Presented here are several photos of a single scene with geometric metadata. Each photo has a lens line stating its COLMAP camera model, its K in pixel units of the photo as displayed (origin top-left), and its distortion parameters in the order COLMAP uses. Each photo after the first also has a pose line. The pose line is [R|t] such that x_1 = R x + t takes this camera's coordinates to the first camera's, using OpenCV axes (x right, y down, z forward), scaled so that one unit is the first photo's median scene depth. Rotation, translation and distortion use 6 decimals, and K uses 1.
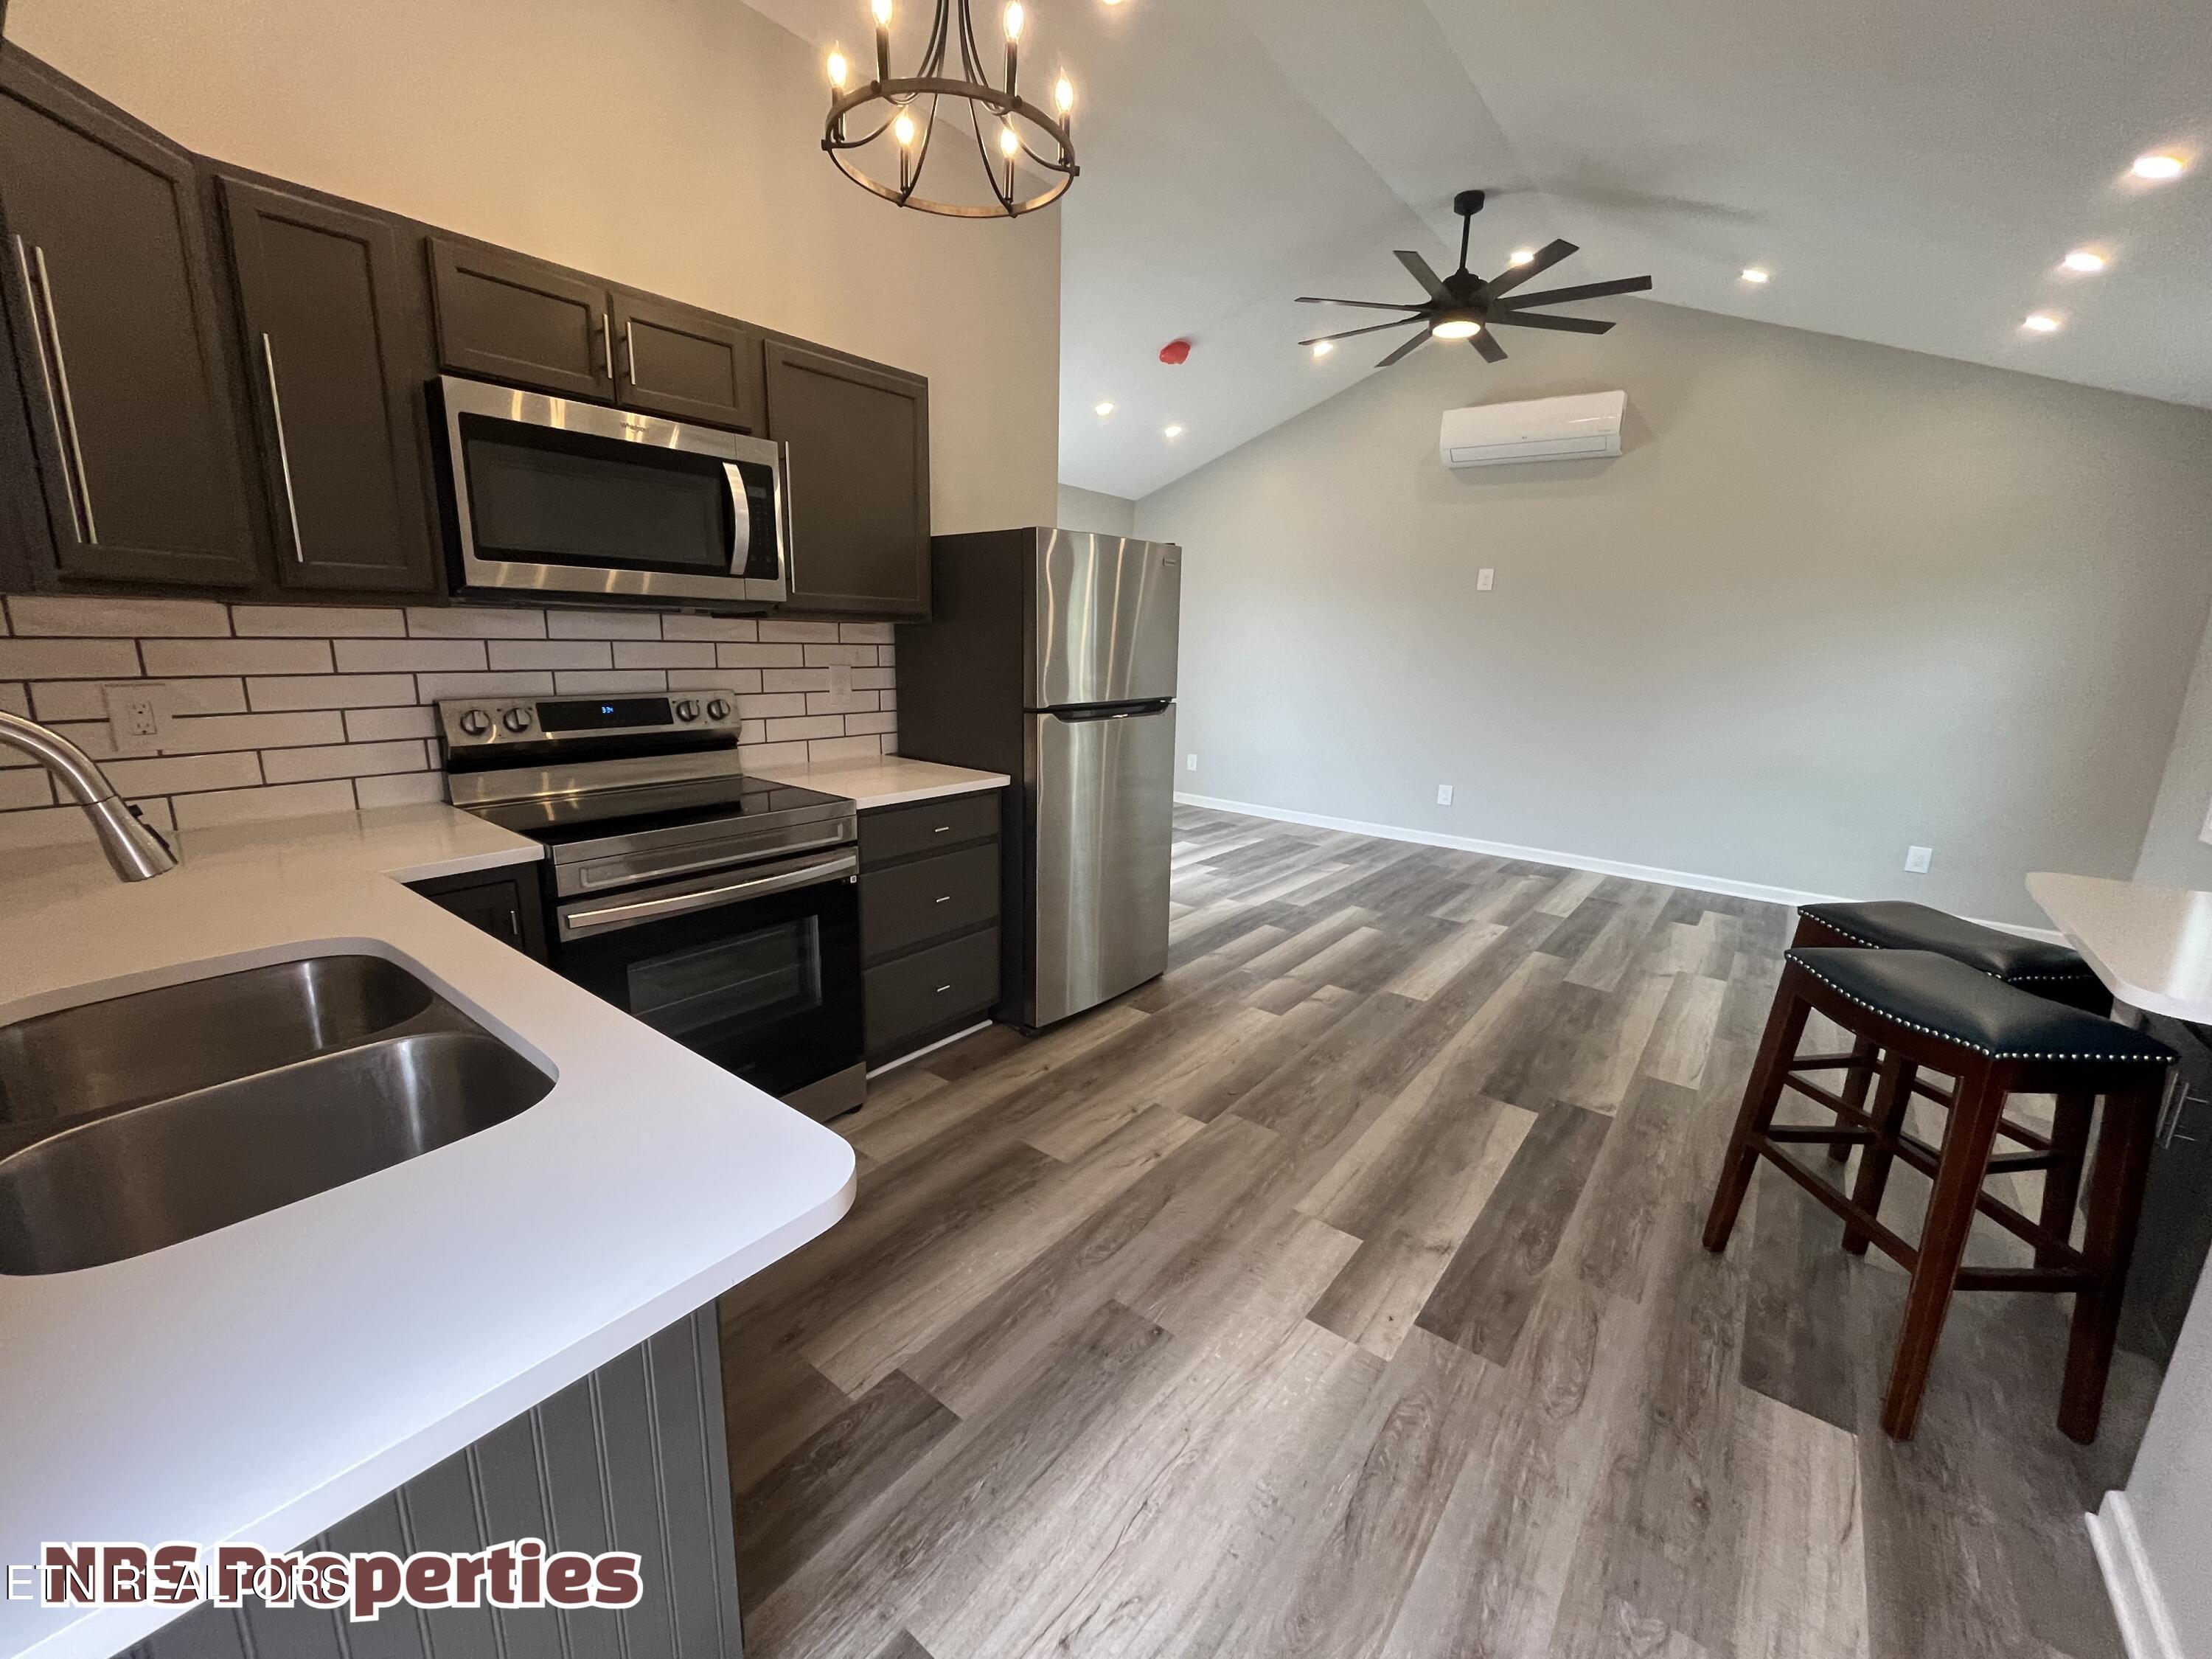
lens RADIAL K [[897.9, 0, 1102.4], [0, 897.9, 826.6], [0, 0, 1]] dist [-0.003993, 0.000003]
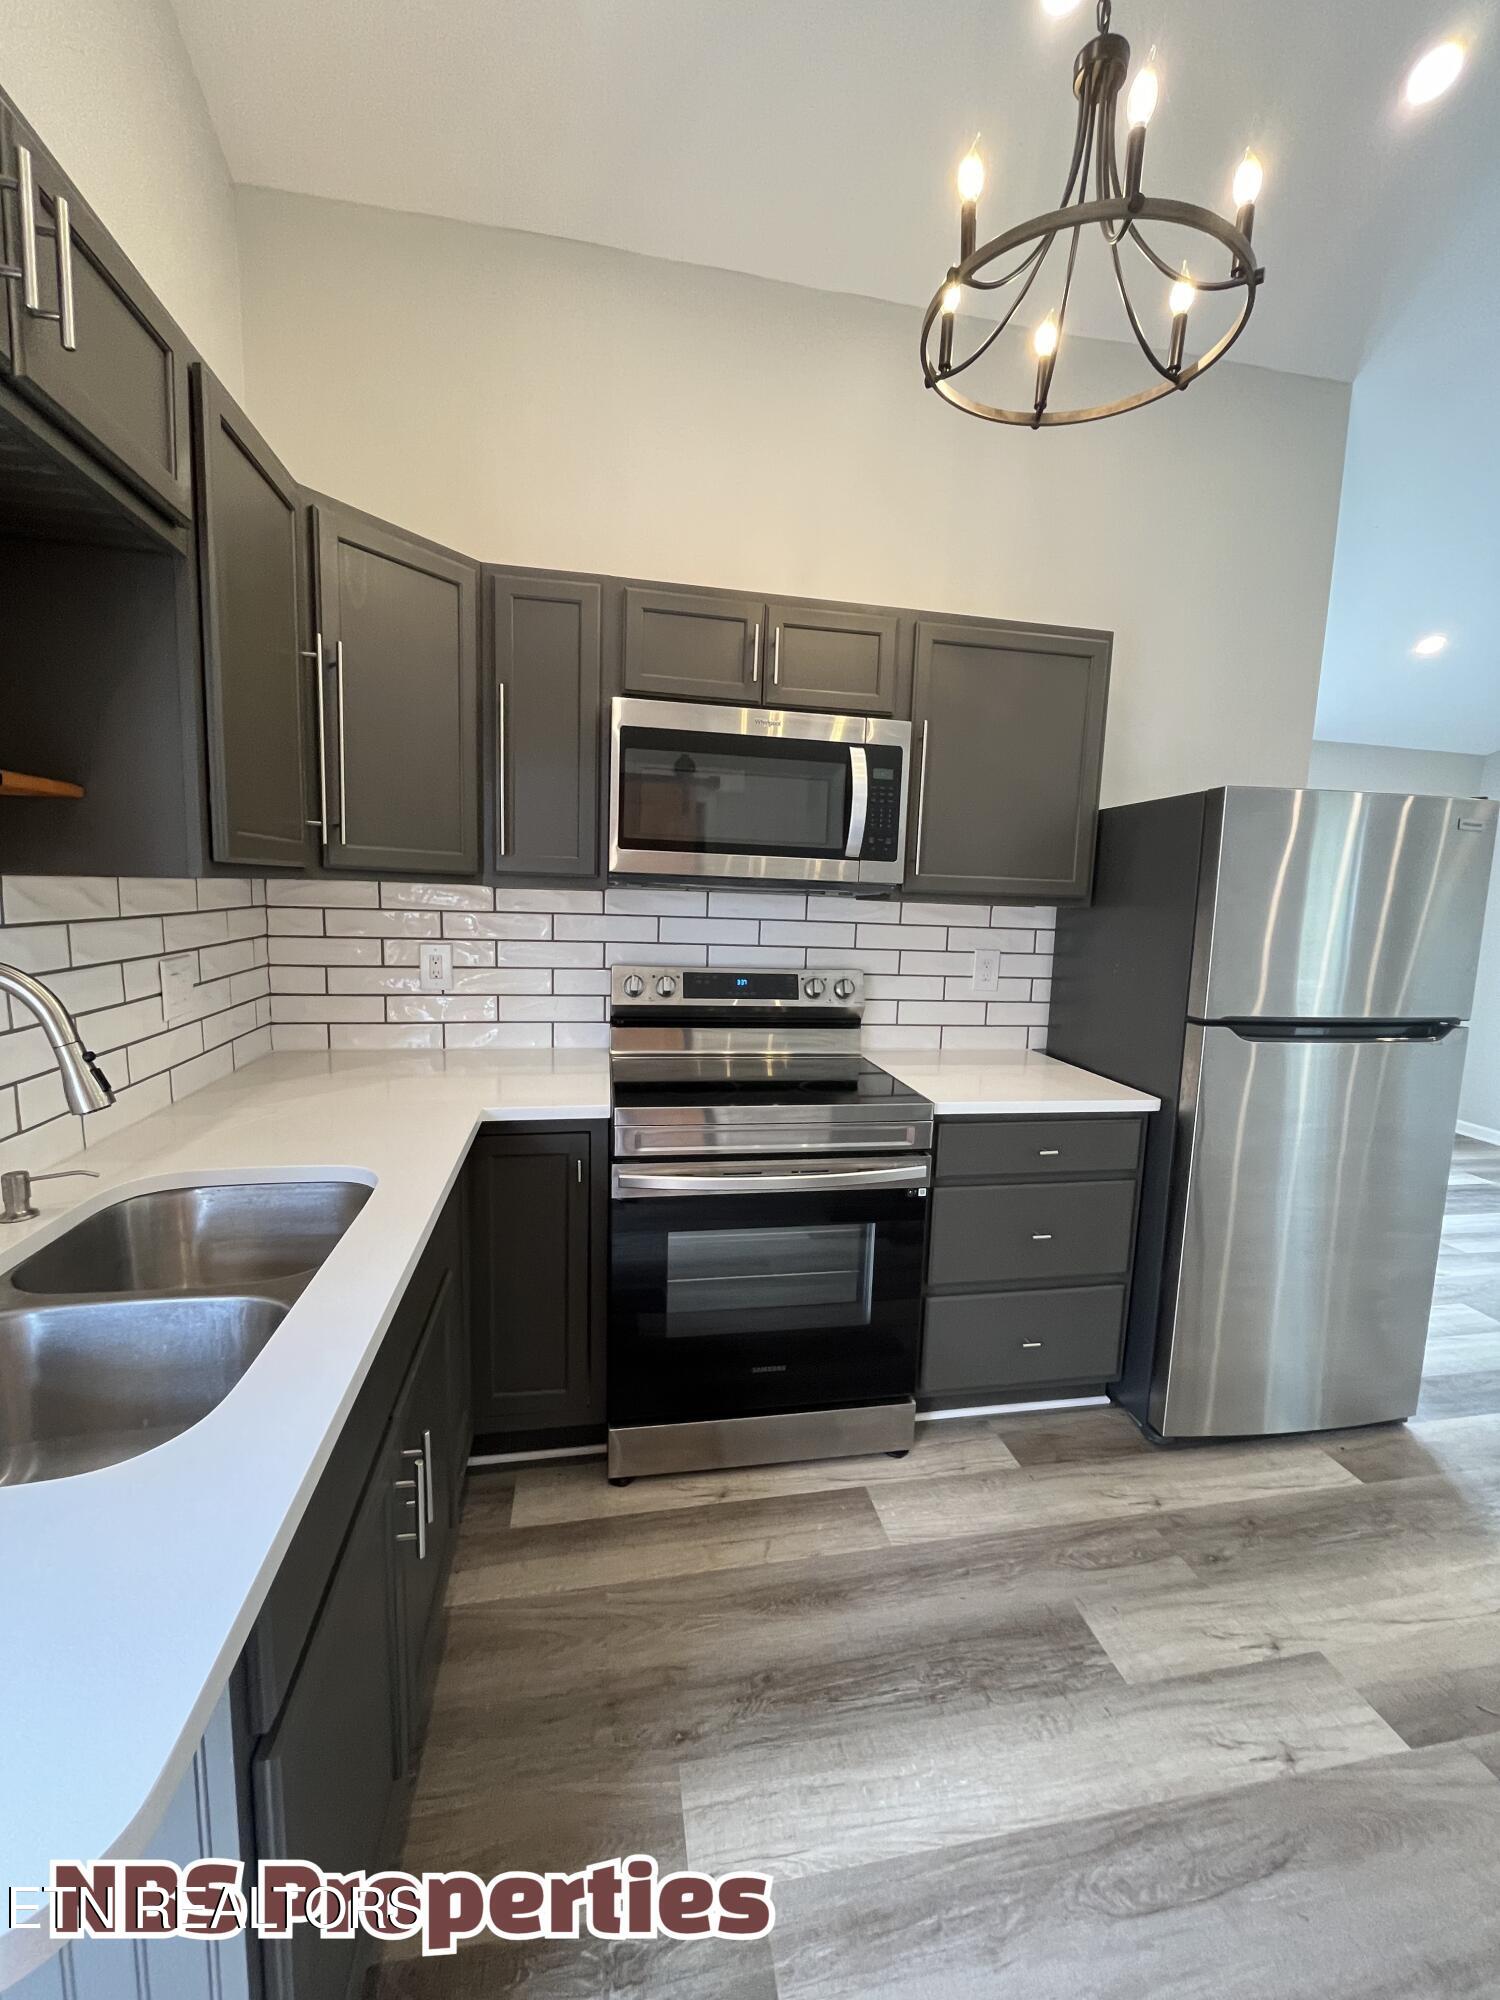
lens RADIAL K [[811.8, 0, 752.4], [0, 811.8, 996.1], [0, 0, 1]] dist [-0.003993, 0.000003]
pose [[0.752183, 0.083874, -0.653595, 0.087775], [-0.155152, 0.986523, -0.051958, -0.055628], [0.640428, 0.140488, 0.755059, 0.232329]]
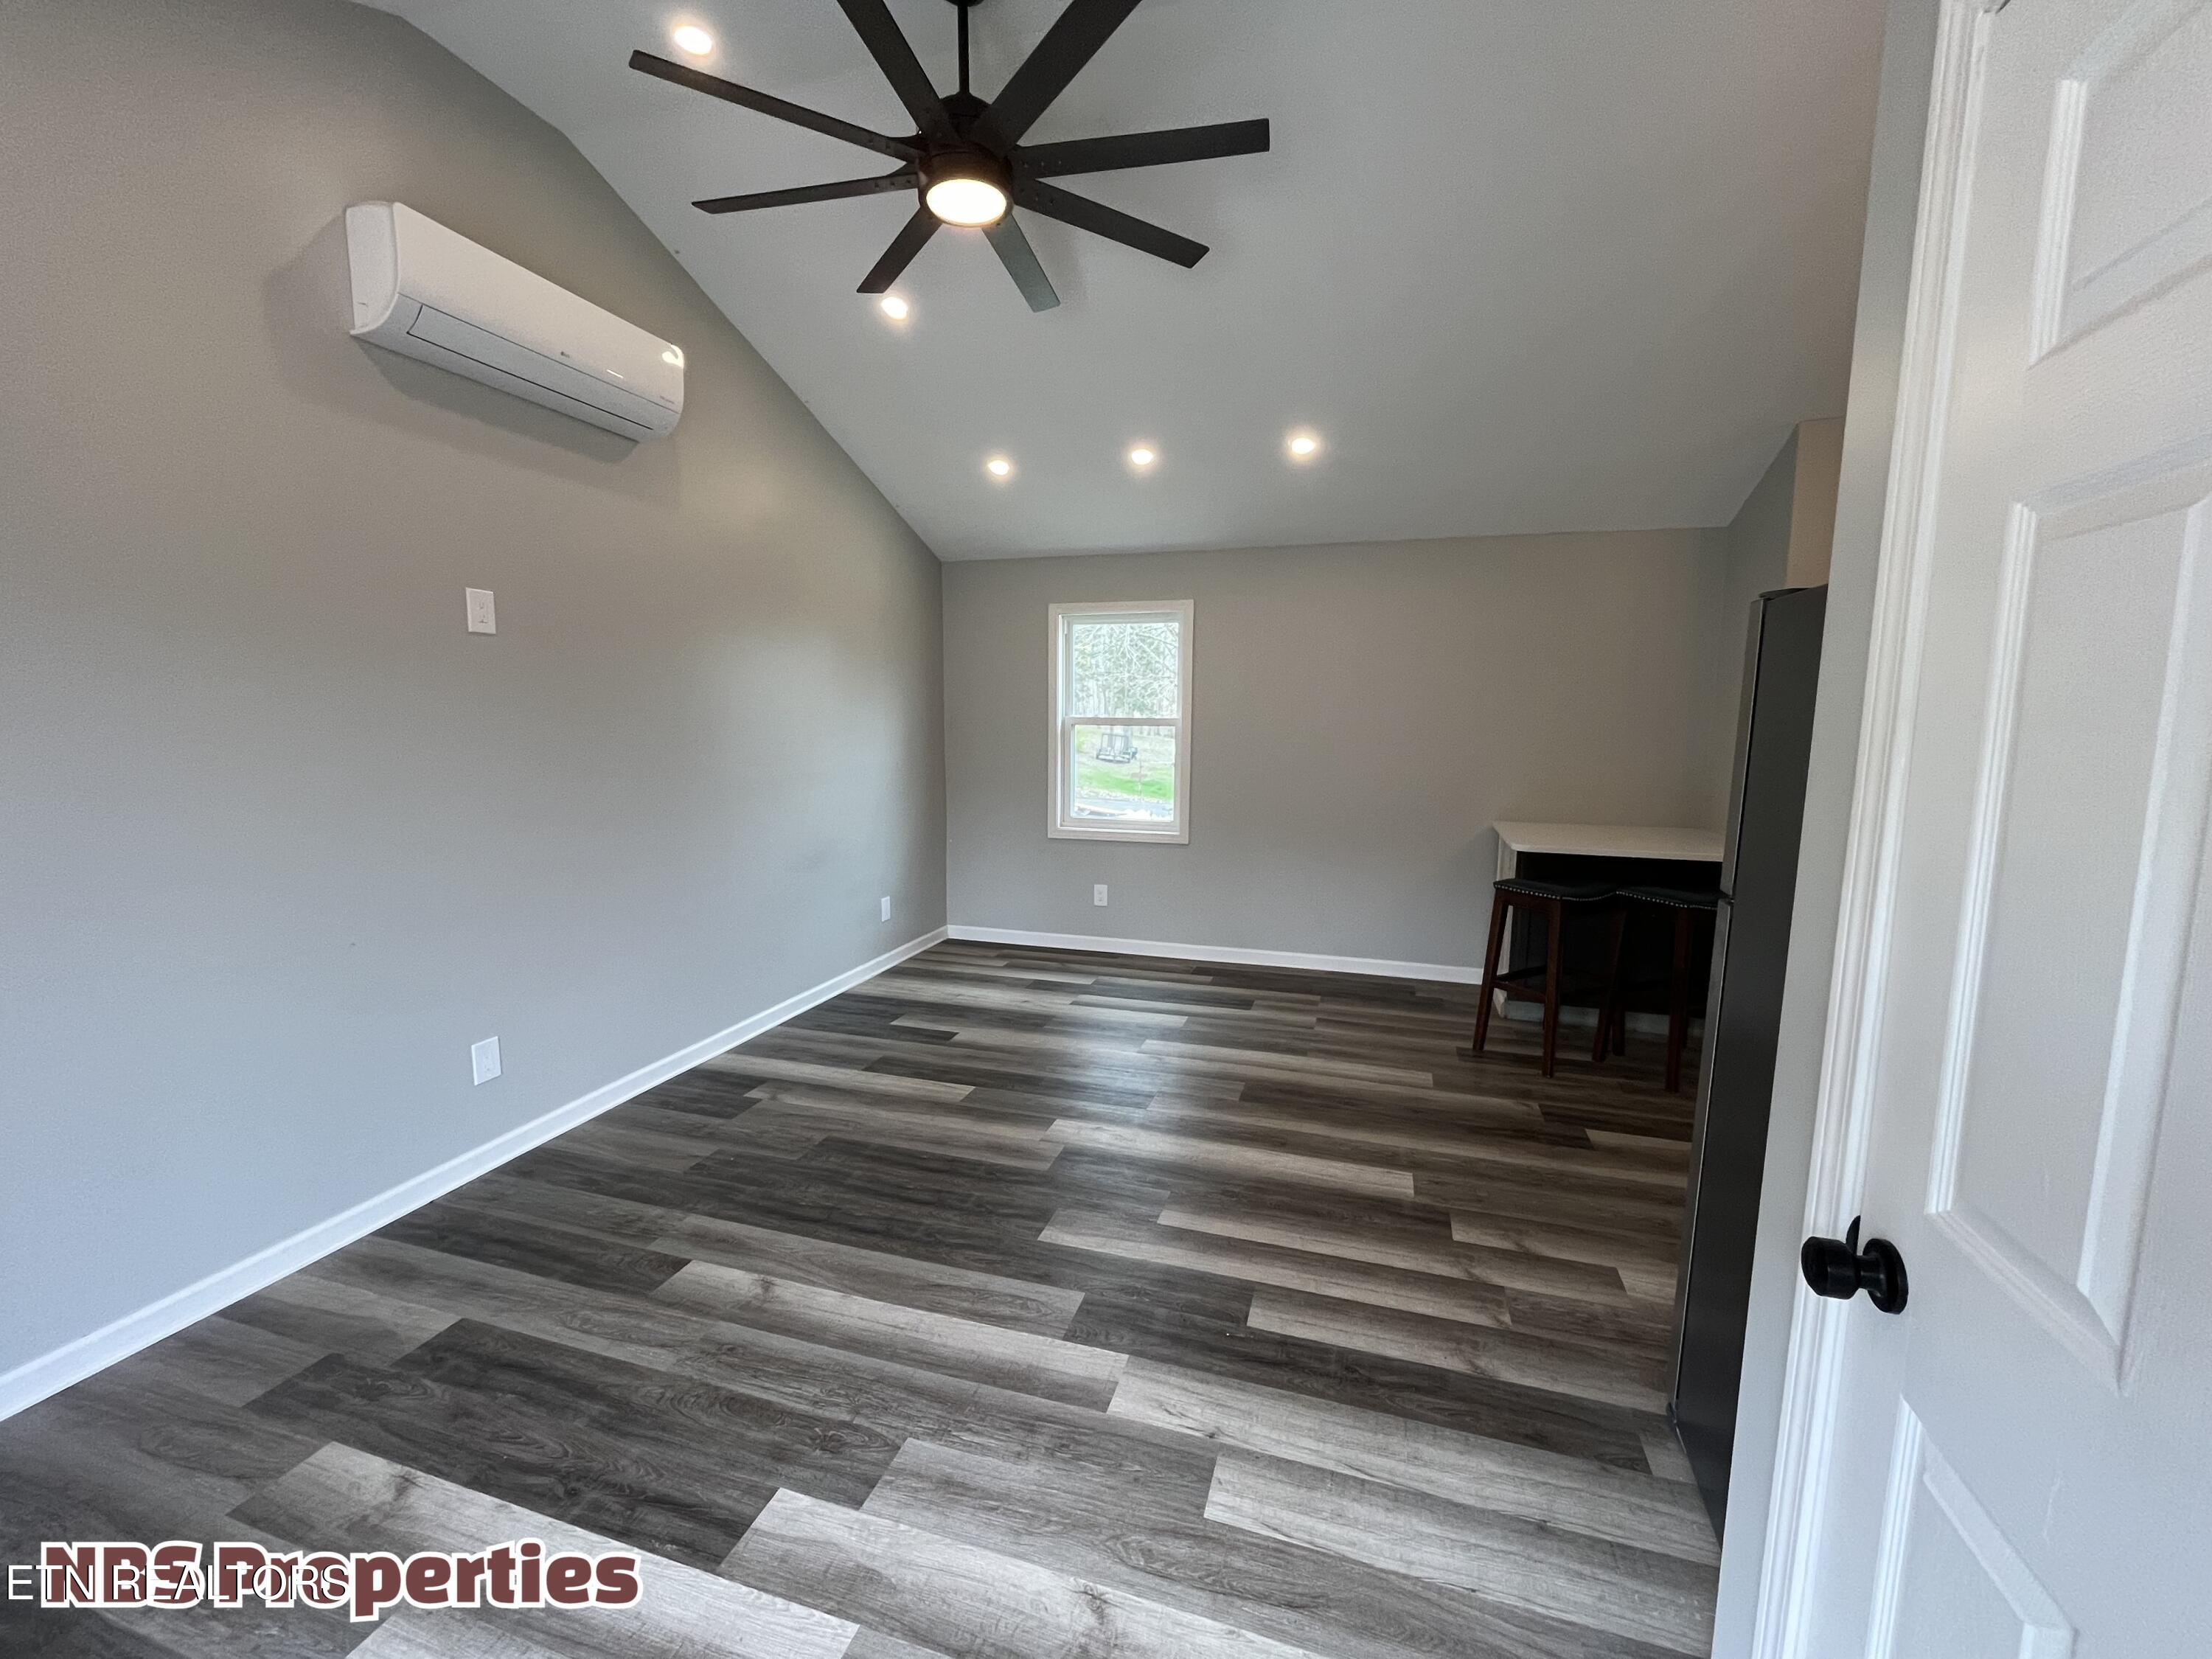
lens RADIAL K [[897.9, 0, 1102.6], [0, 897.9, 828.5], [0, 0, 1]] dist [-0.003993, 0.000003]
pose [[-0.350005, -0.152247, 0.924293, -0.319190], [0.183019, 0.956574, 0.226869, -0.433844], [-0.918695, 0.248569, -0.306941, 1.782144]]
